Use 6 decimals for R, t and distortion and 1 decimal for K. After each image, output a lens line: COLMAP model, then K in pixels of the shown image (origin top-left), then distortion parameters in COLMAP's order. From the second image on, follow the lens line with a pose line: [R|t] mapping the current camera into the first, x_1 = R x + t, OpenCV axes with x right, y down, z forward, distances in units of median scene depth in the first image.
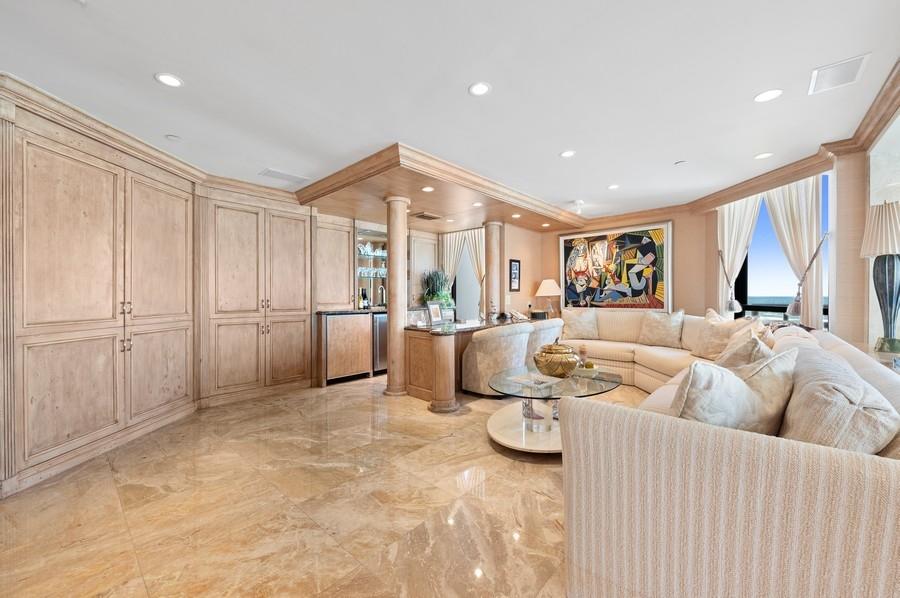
lens RADIAL K [[344.6, 0, 446.7], [0, 344.6, 298.0], [0, 0, 1]] dist [0.000579, 0.000063]
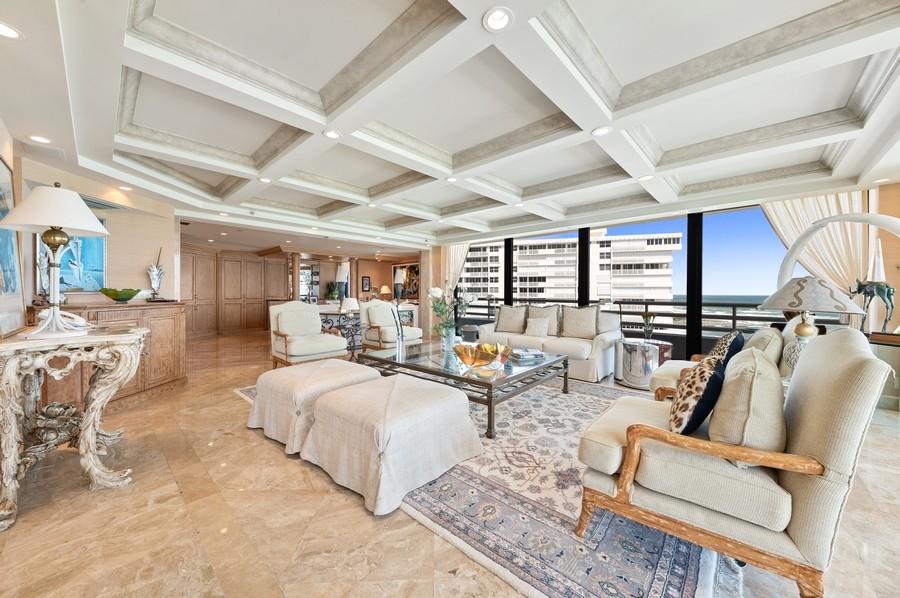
lens RADIAL K [[332.0, 0, 450.7], [0, 332.0, 296.7], [0, 0, 1]] dist [0.007289, -0.000308]
pose [[0.999967, 0.004412, 0.006860, 0.765448], [-0.004439, 0.999982, 0.004000, 0.003536], [-0.006842, -0.004030, 0.999968, -1.144573]]
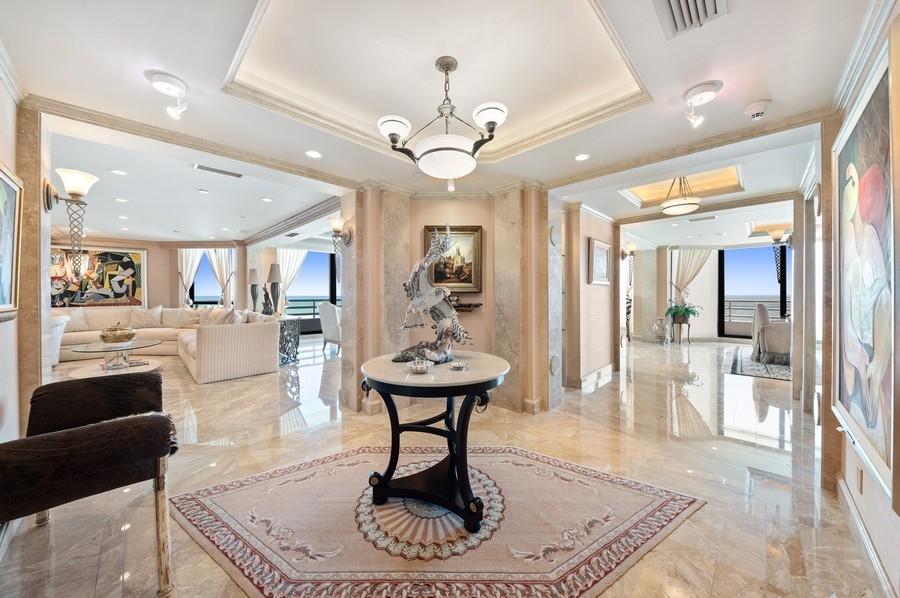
lens RADIAL K [[310.7, 0, 451.4], [0, 310.7, 294.2], [0, 0, 1]] dist [0.010985, -0.006570]
pose [[0.019022, -0.004423, 0.999809, -0.709279], [0.007405, 0.999963, 0.004283, -0.013967], [-0.999792, 0.007322, 0.019054, -0.400605]]
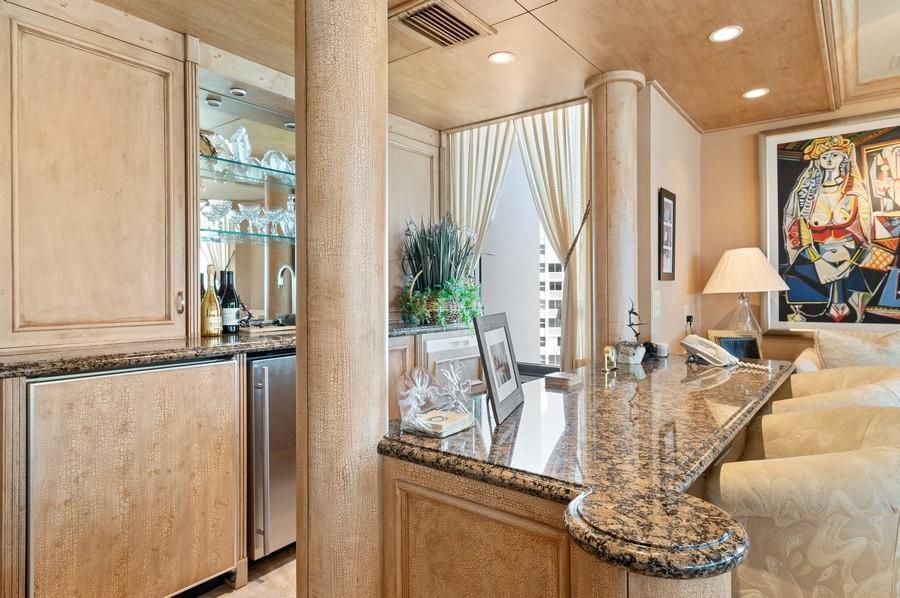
lens RADIAL K [[521.9, 0, 451.0], [0, 521.9, 293.1], [0, 0, 1]] dist [0.007847, 0.002813]
pose [[0.995105, -0.003160, 0.098770, -0.085520], [0.003574, 0.999986, -0.004011, -0.004302], [-0.098756, 0.004344, 0.995102, 0.524196]]
